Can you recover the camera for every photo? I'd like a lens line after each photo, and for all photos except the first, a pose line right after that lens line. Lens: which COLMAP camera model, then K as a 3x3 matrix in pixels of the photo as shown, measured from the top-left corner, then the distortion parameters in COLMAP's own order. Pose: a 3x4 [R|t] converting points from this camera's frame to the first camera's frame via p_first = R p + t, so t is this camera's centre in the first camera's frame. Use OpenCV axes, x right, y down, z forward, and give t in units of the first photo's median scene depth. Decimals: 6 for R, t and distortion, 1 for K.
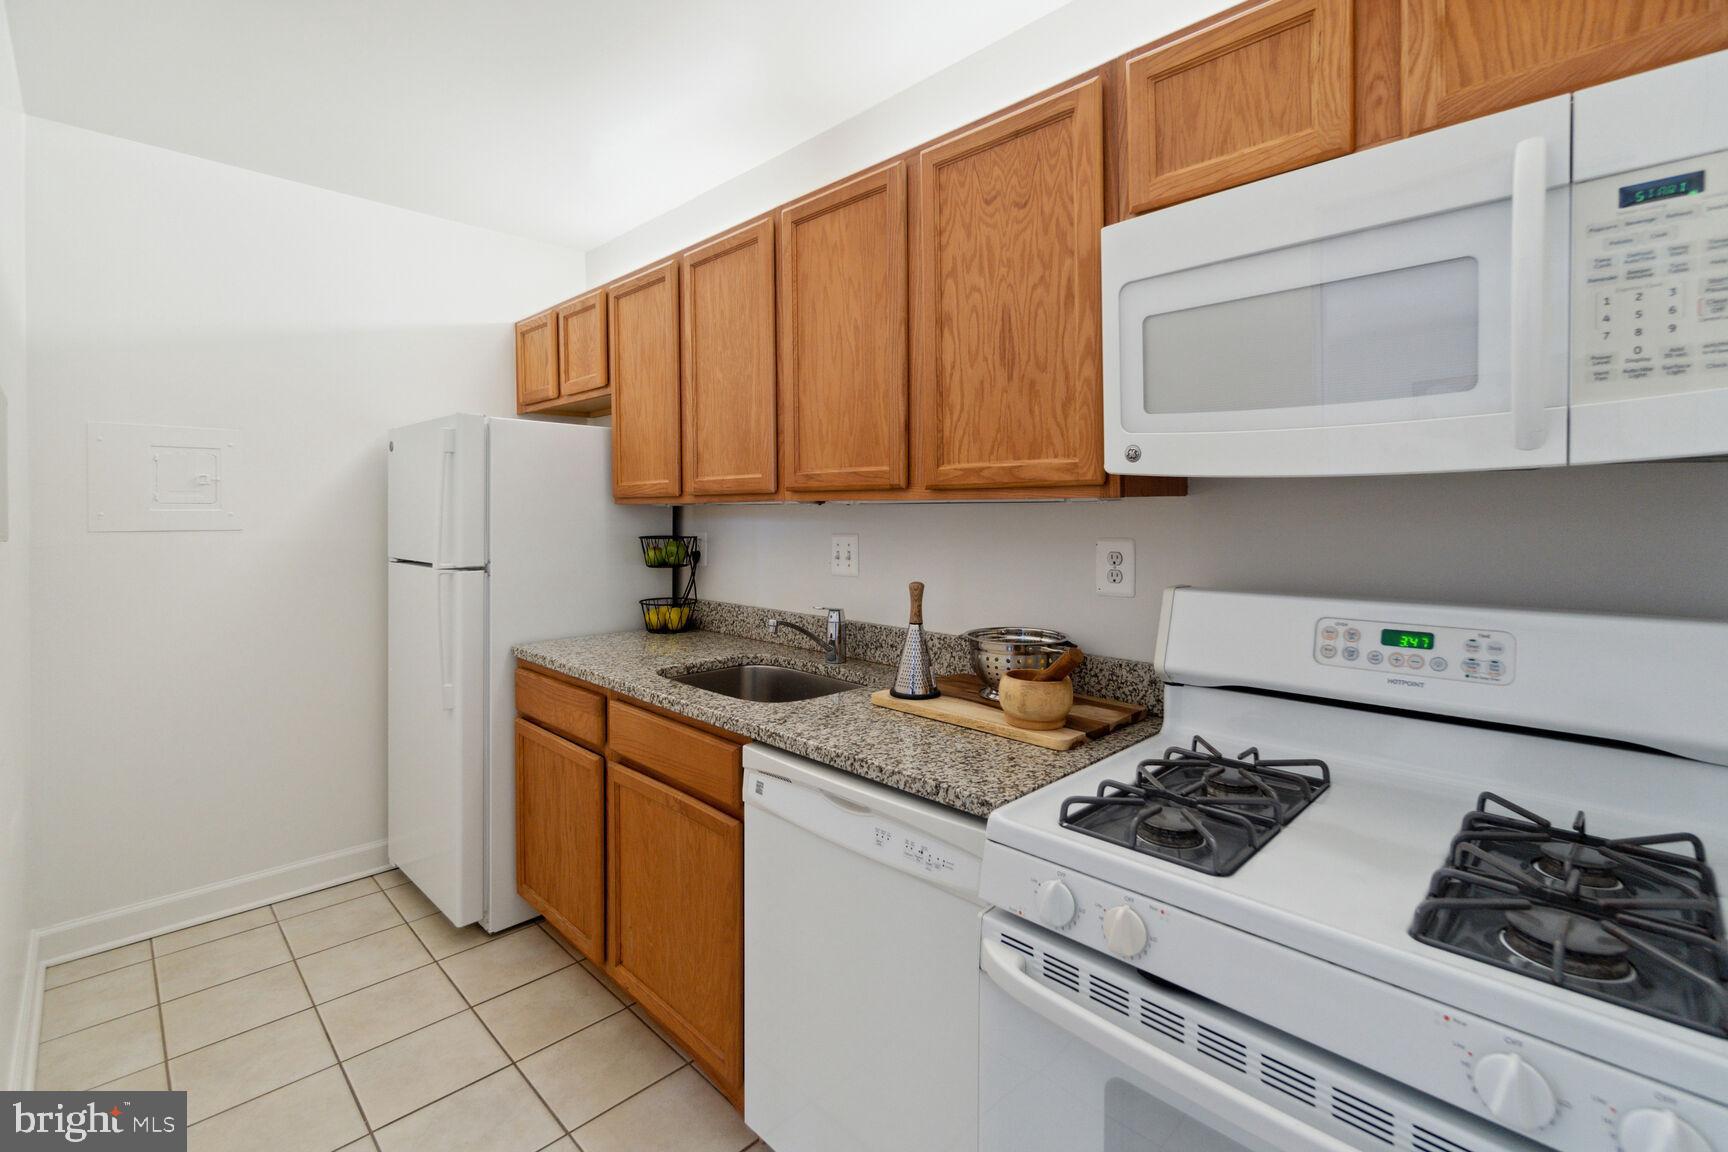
lens RADIAL K [[771.7, 0, 856.2], [0, 771.7, 526.2], [0, 0, 1]] dist [0.000459, 0.000407]
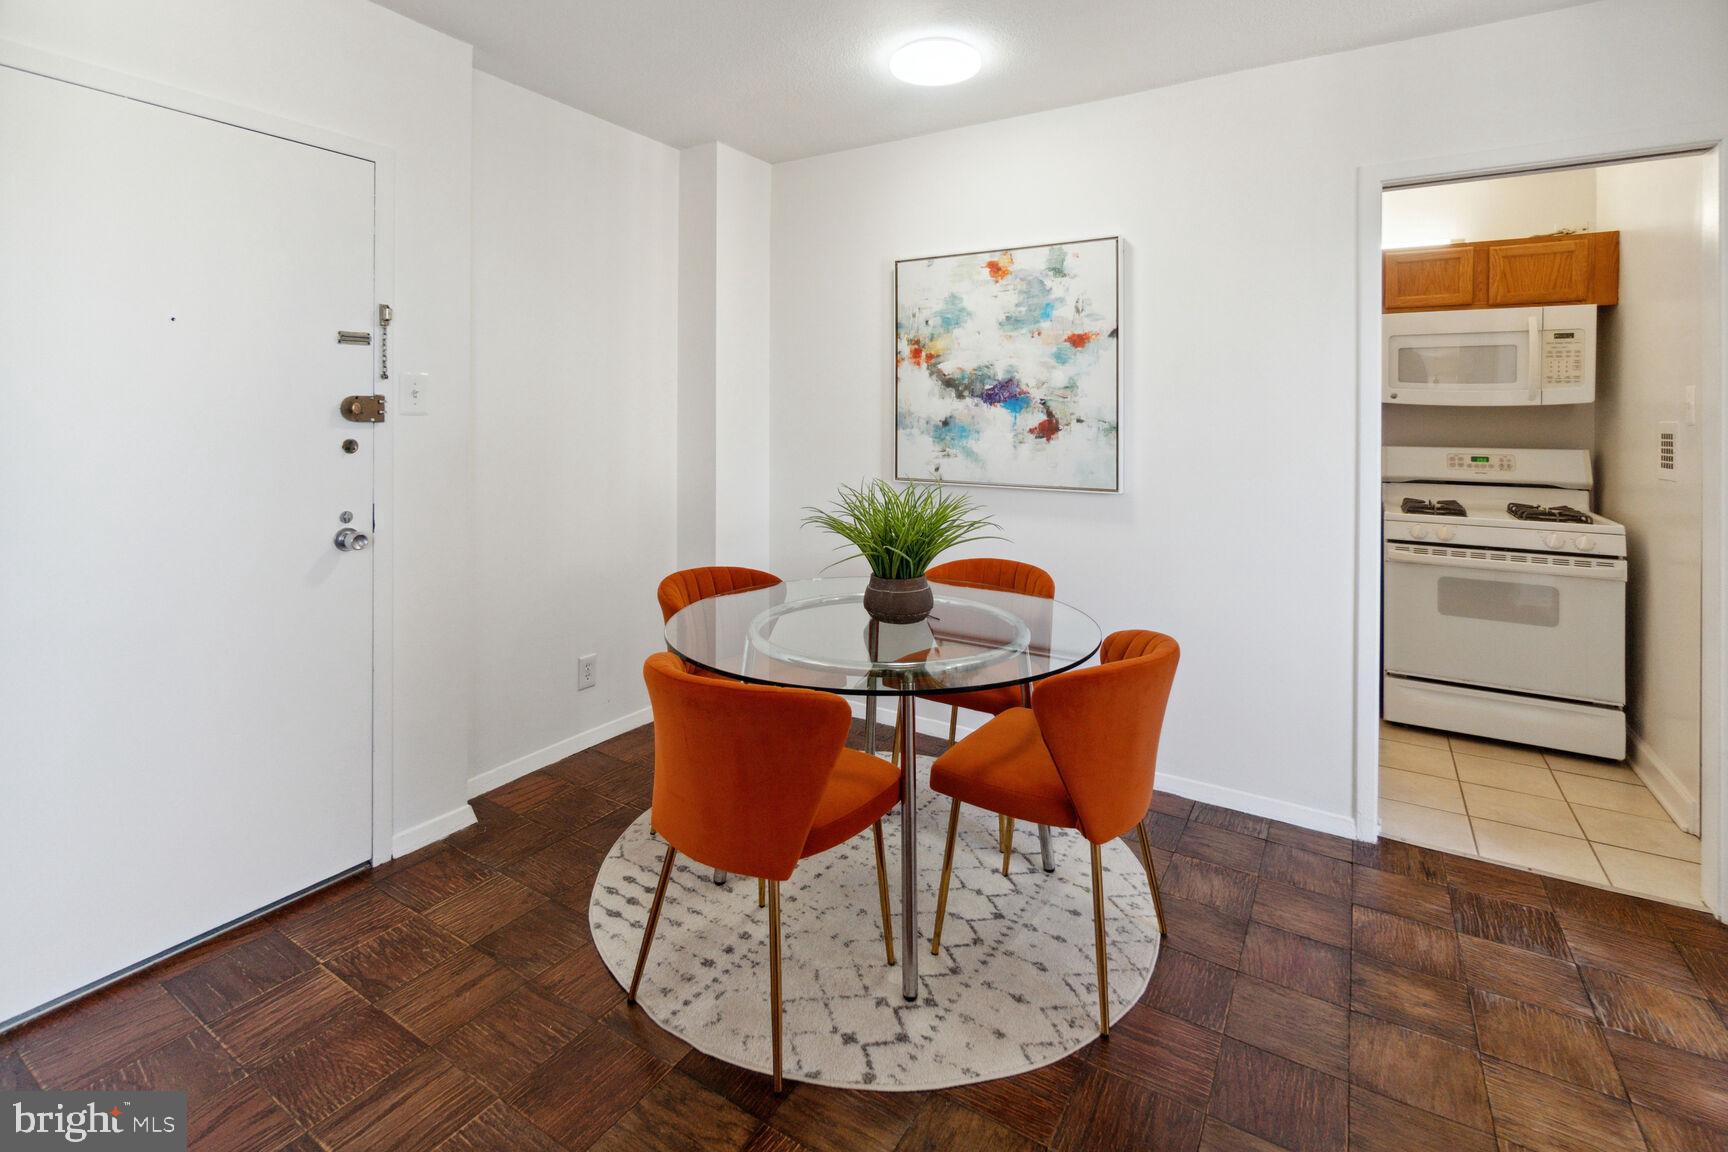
lens RADIAL K [[771.7, 0, 896.2], [0, 771.7, 423.8], [0, 0, 1]] dist [0.000459, 0.000407]
pose [[0.970918, 0.009592, 0.239219, -2.390175], [-0.007691, 0.999931, -0.008875, 0.054101], [-0.239287, 0.006777, 0.970925, -1.494583]]
